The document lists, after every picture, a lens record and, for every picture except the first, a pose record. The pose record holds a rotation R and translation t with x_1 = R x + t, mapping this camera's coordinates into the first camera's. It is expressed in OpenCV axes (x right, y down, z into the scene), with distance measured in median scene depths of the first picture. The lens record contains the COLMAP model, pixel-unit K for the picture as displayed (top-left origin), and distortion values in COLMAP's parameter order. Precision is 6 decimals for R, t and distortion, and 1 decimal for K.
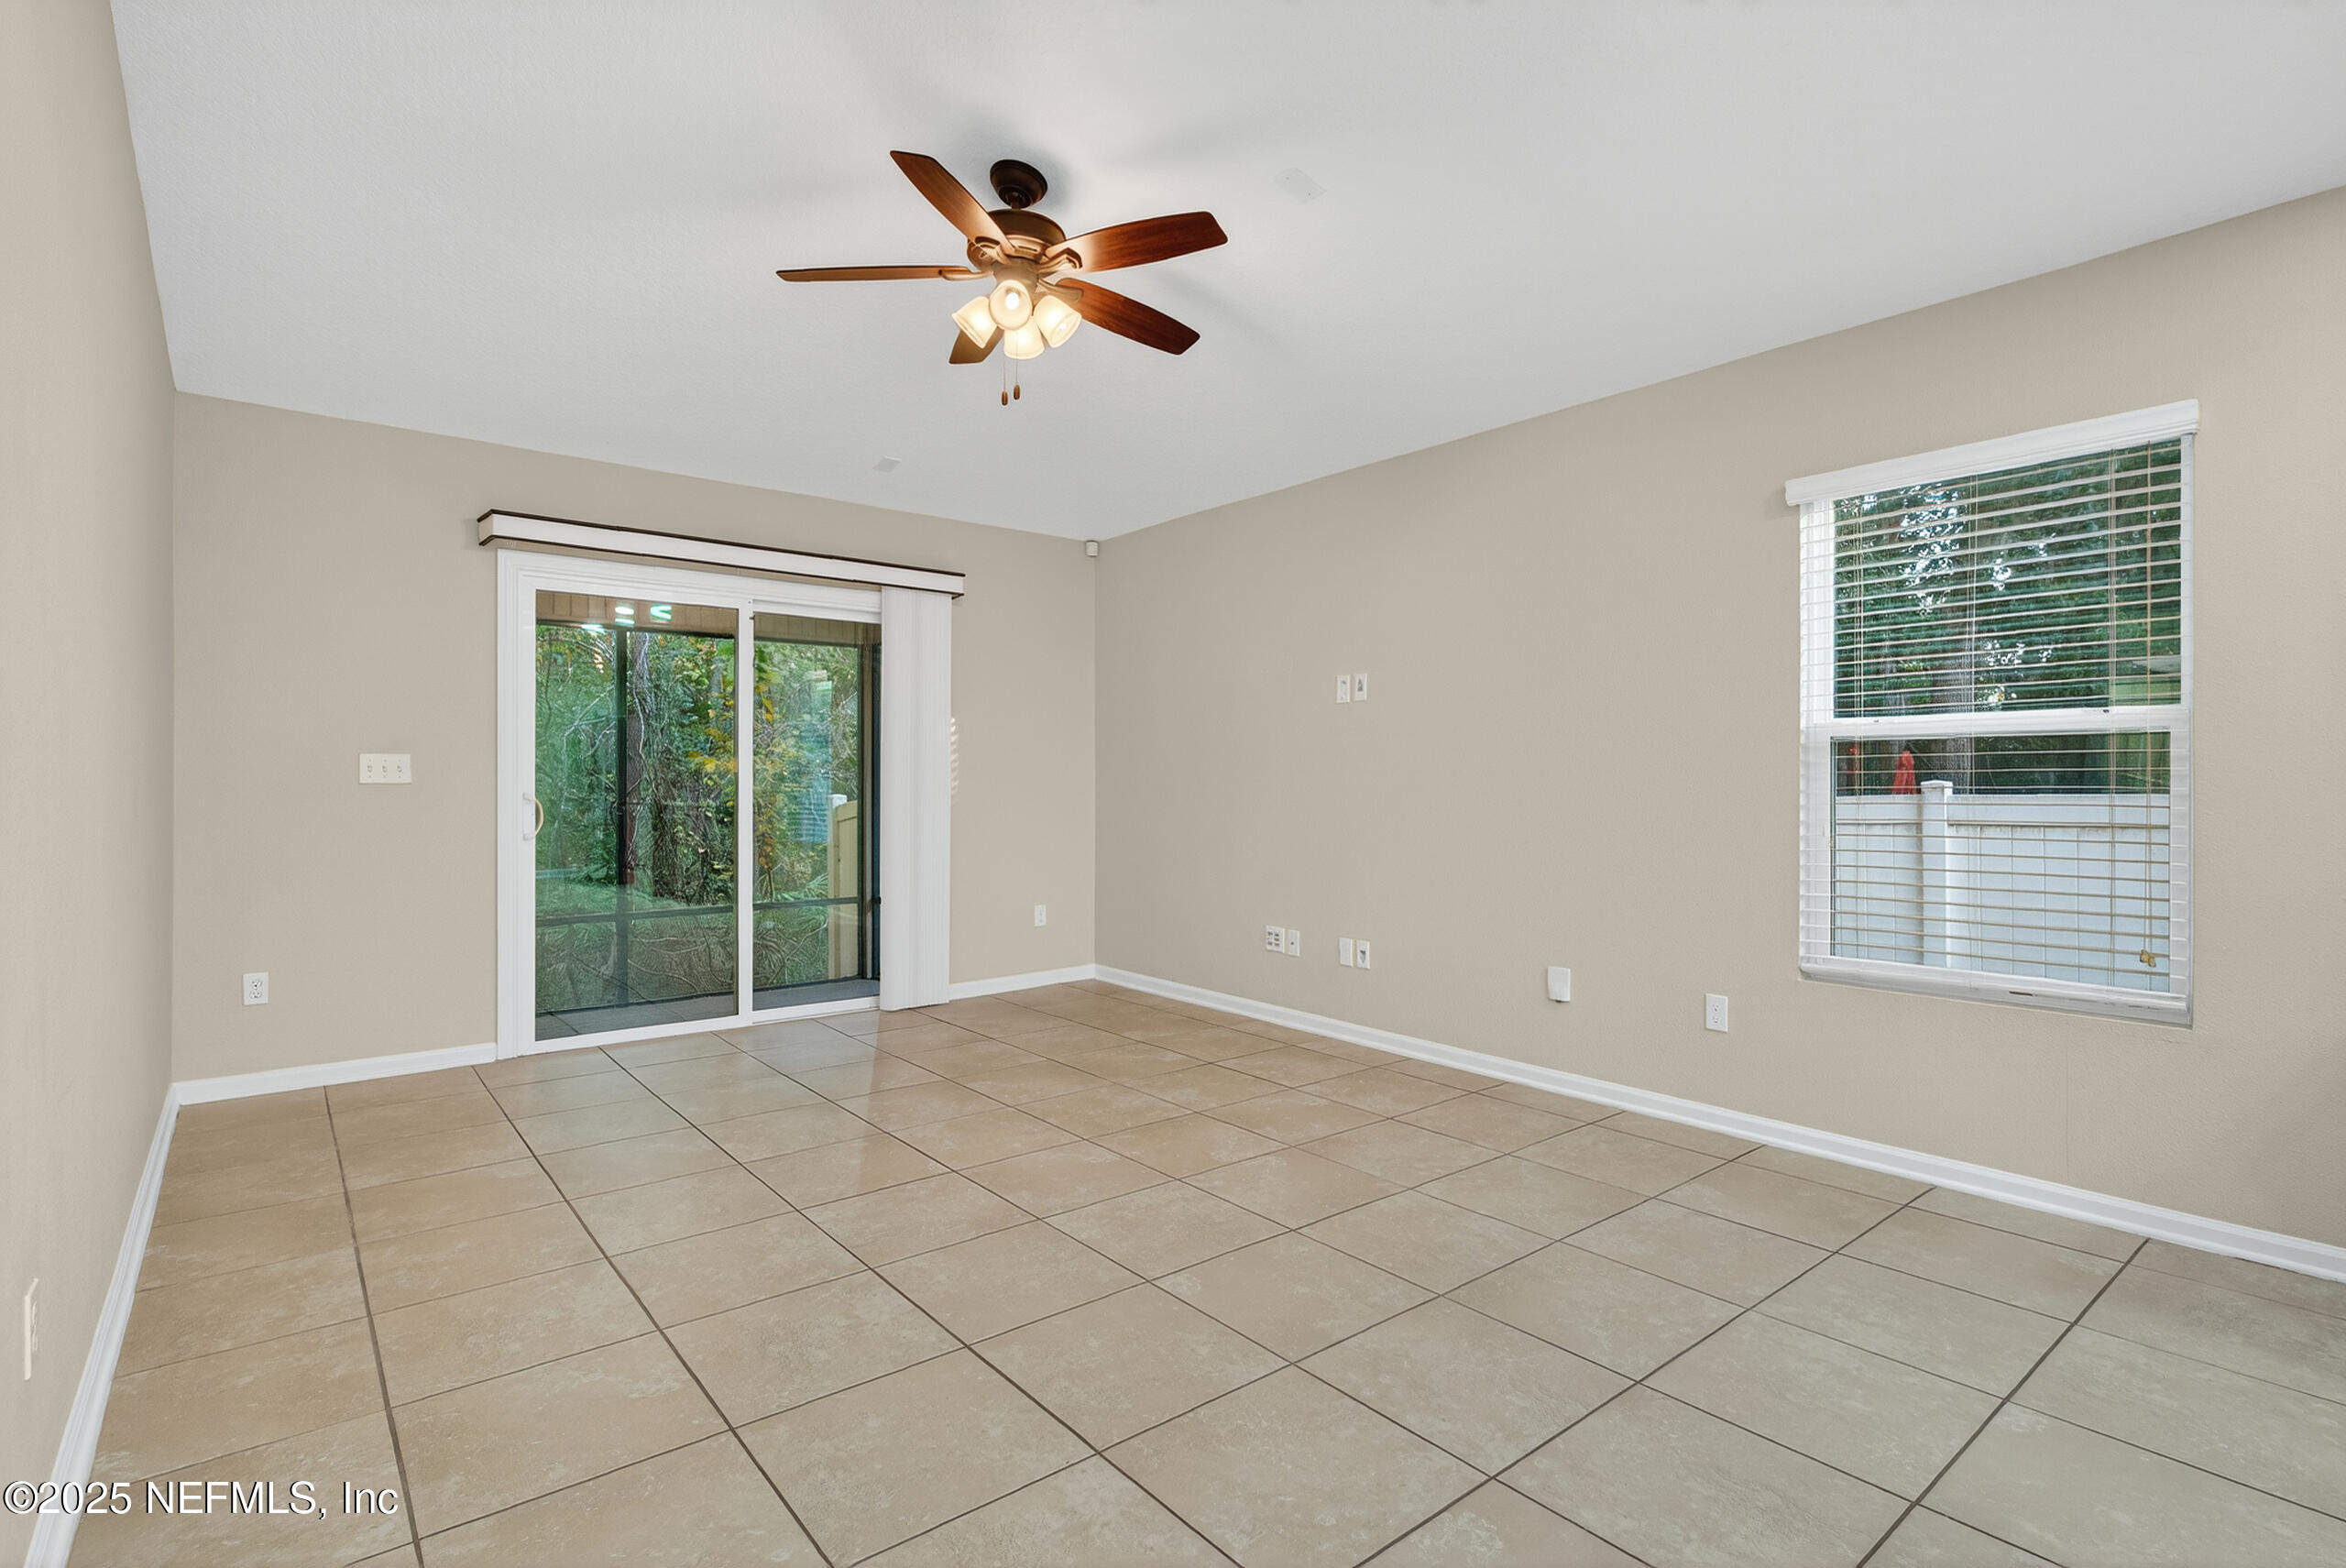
lens RADIAL K [[1125.1, 0, 1172.6], [0, 1125.1, 776.1], [0, 0, 1]] dist [-0.002837, 0.000098]
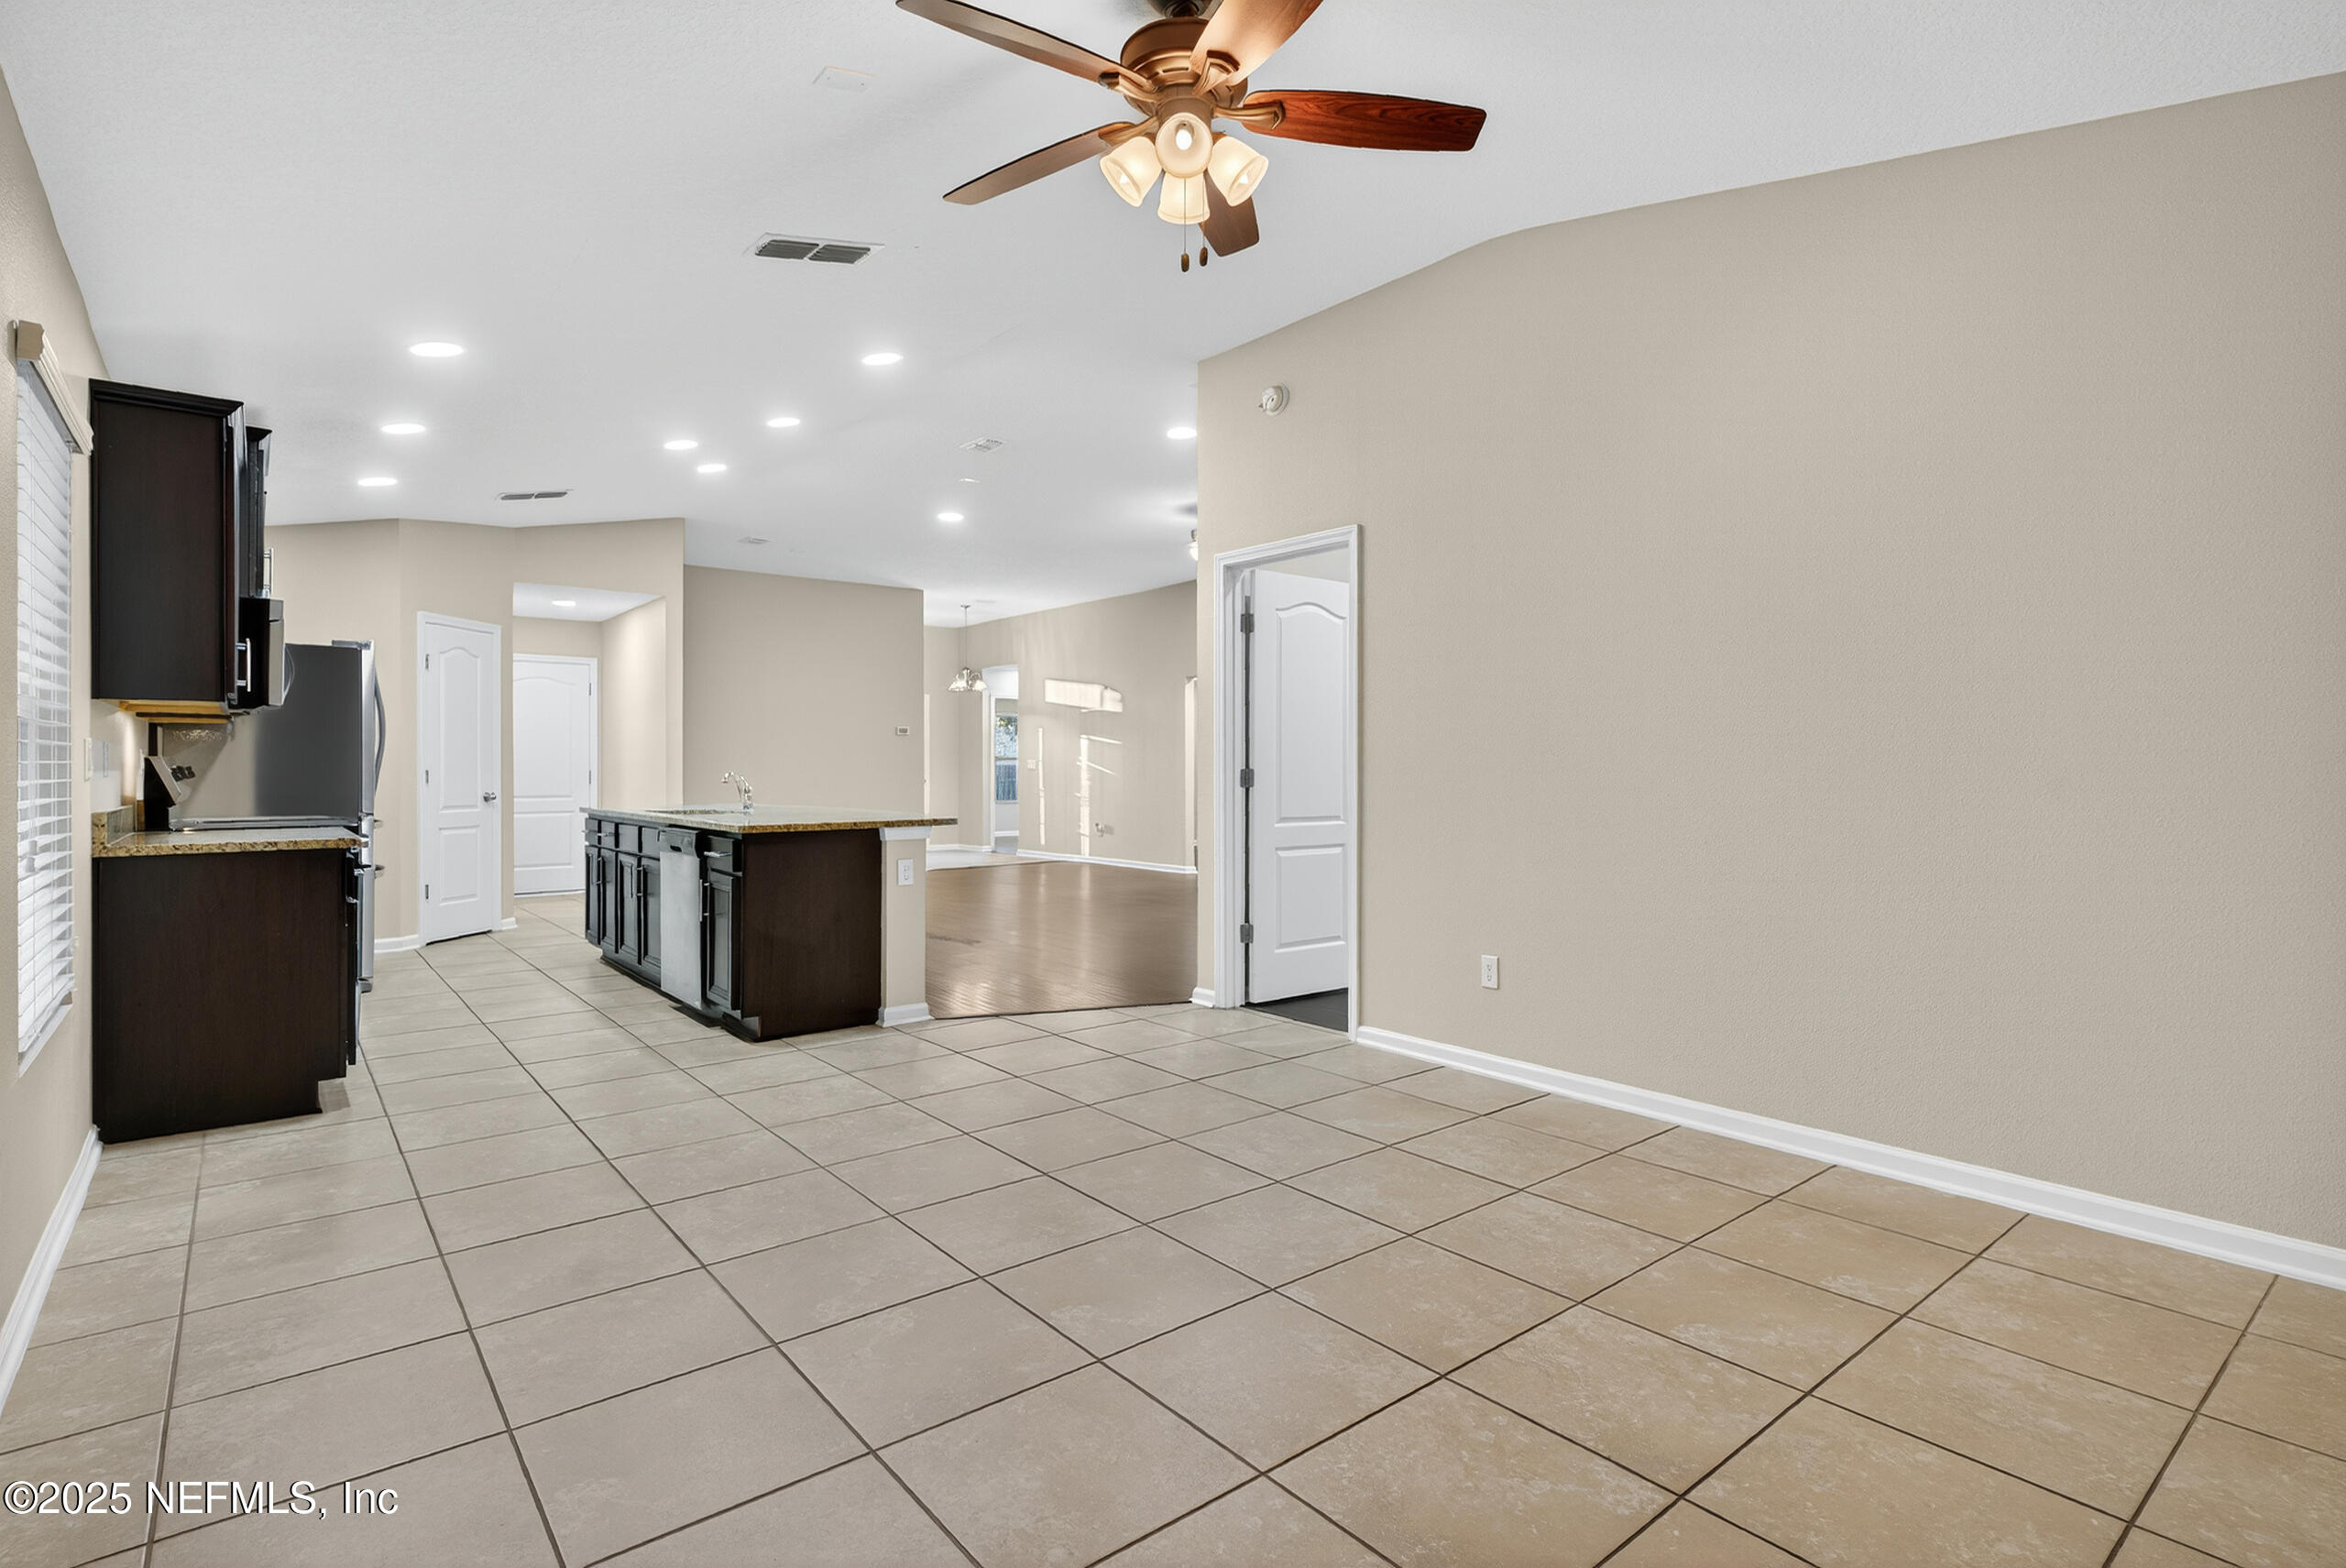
lens RADIAL K [[1125.1, 0, 1189.7], [0, 1125.1, 758.8], [0, 0, 1]] dist [-0.002837, 0.000098]
pose [[-0.999911, 0.005199, -0.012265, -0.123635], [0.005295, 0.999956, -0.007768, 0.001637], [0.012224, -0.007833, -0.999895, 1.646119]]
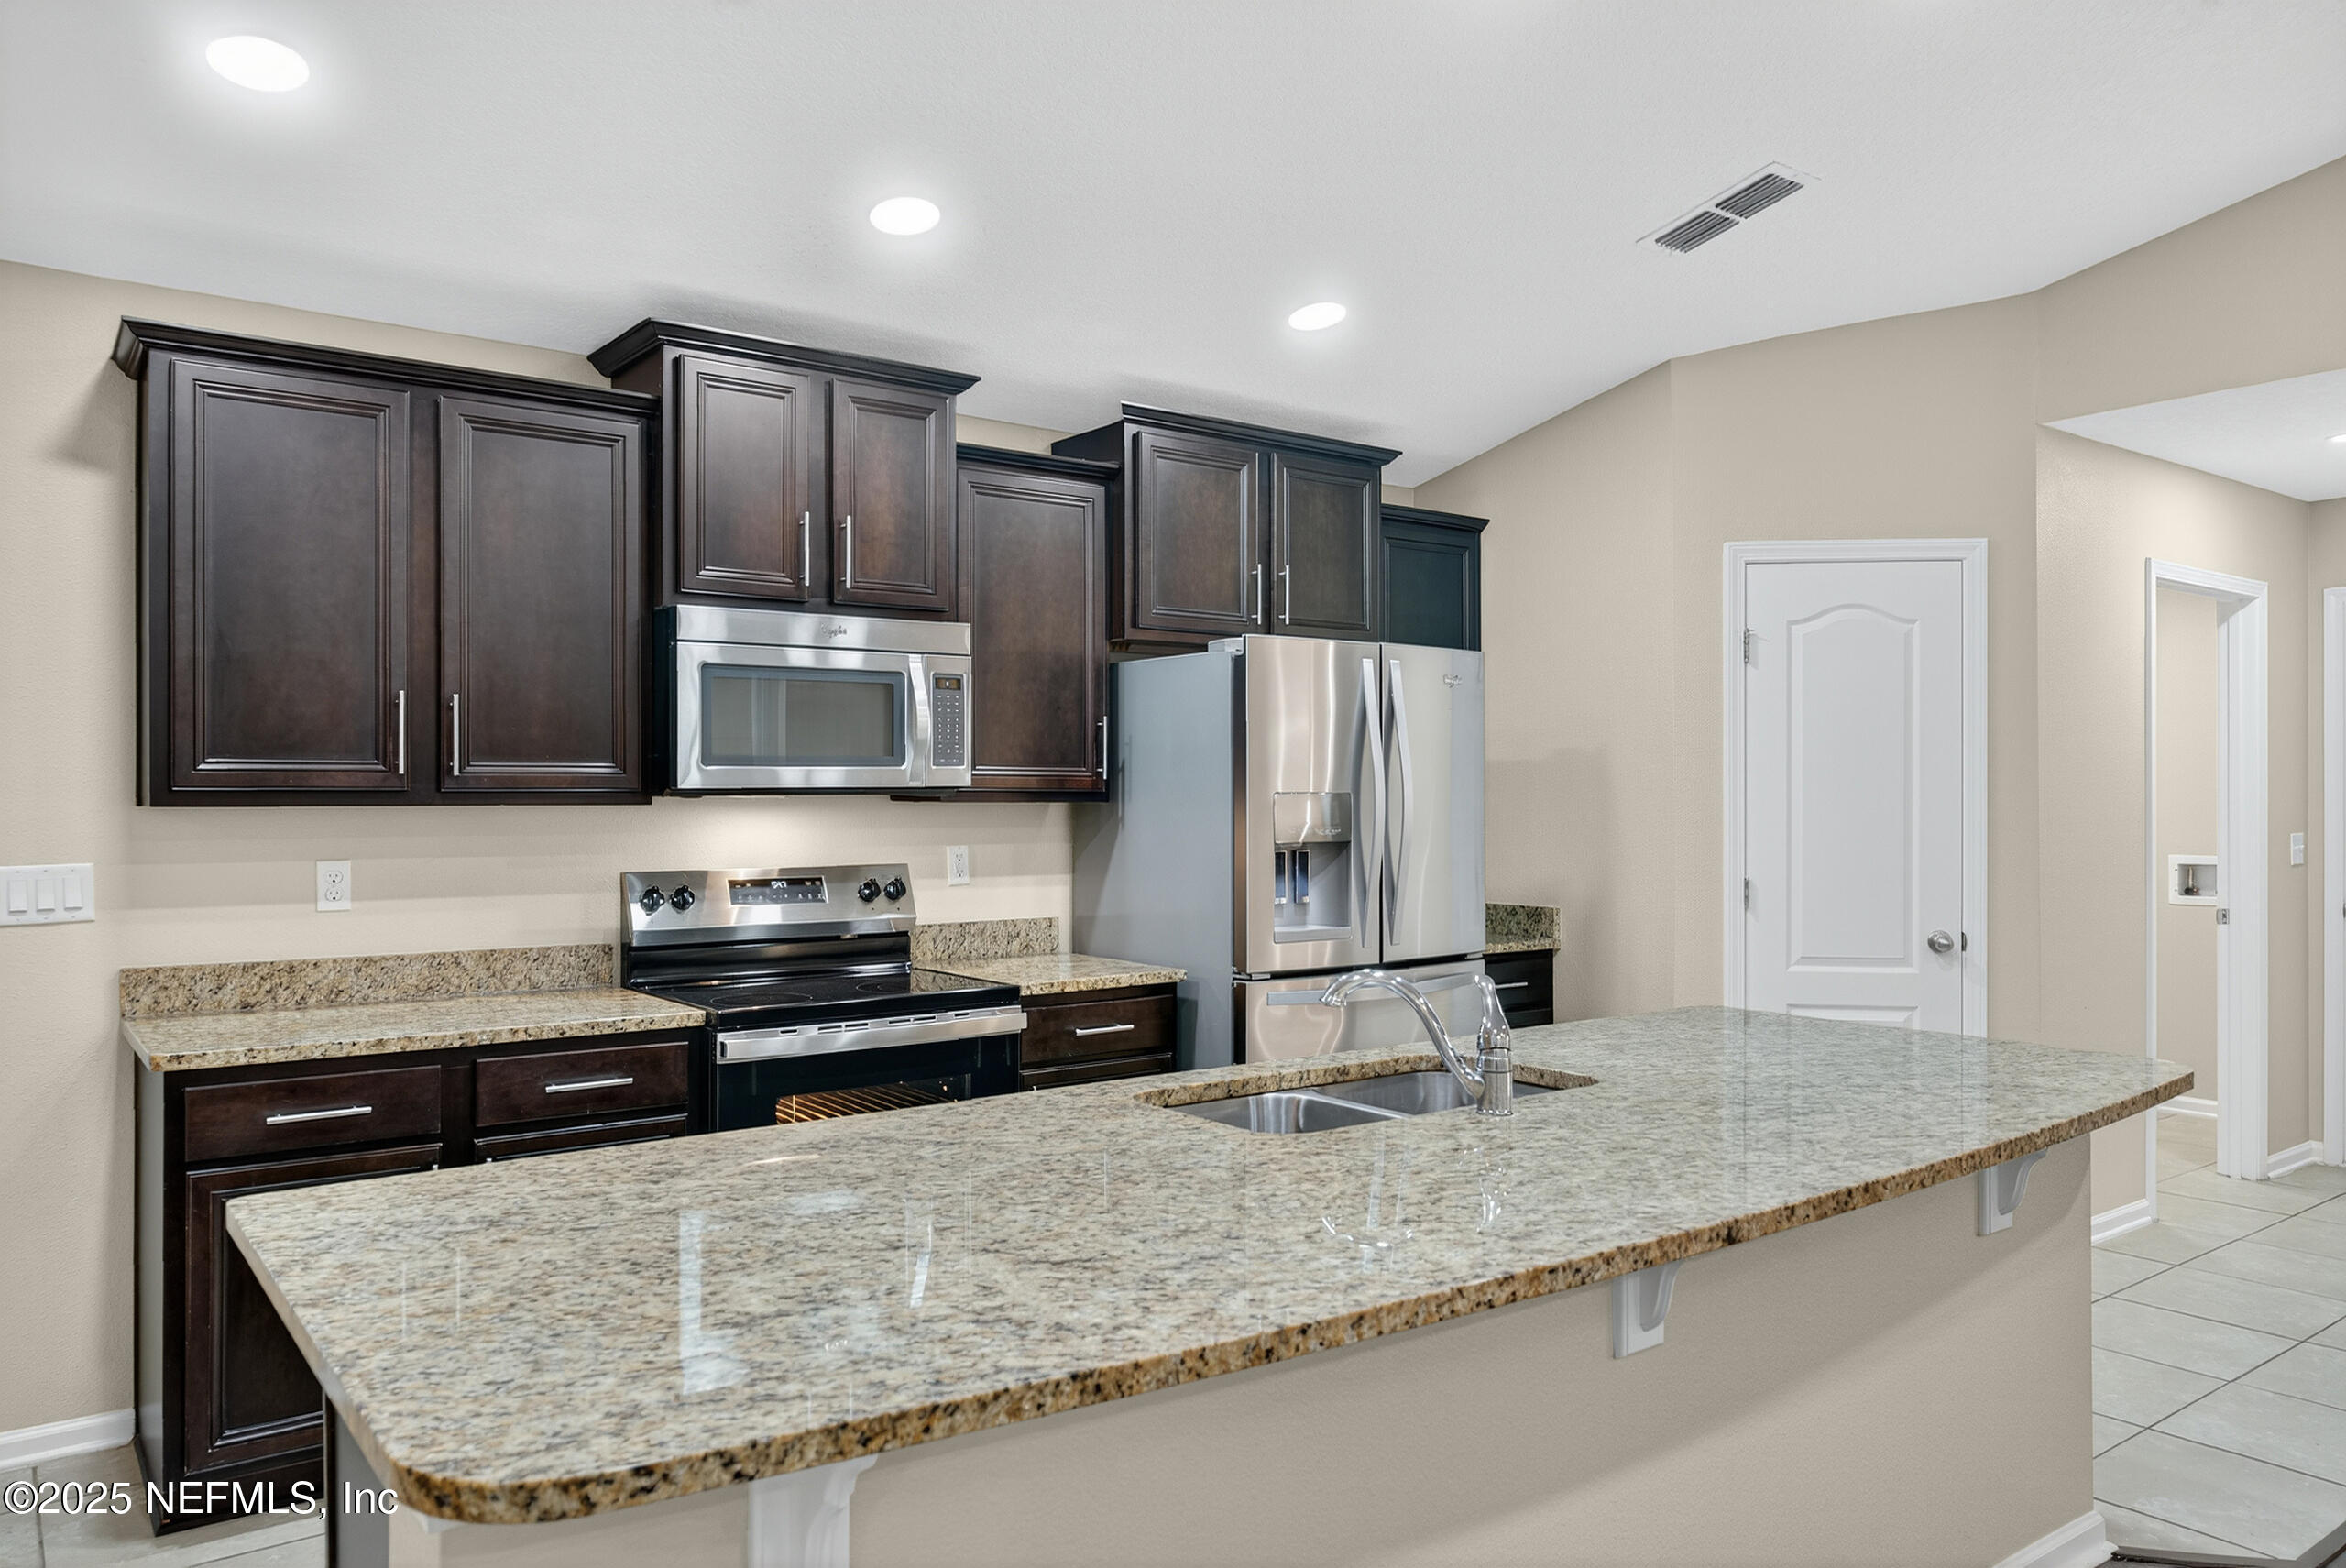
lens RADIAL K [[1604.0, 0, 1167.8], [0, 1604.0, 797.6], [0, 0, 1]] dist [-0.005125, 0.000092]
pose [[0.035903, -0.001616, 0.999354, -0.142937], [-0.003059, 0.999994, 0.001727, -0.071233], [-0.999351, -0.003120, 0.035897, -0.005910]]
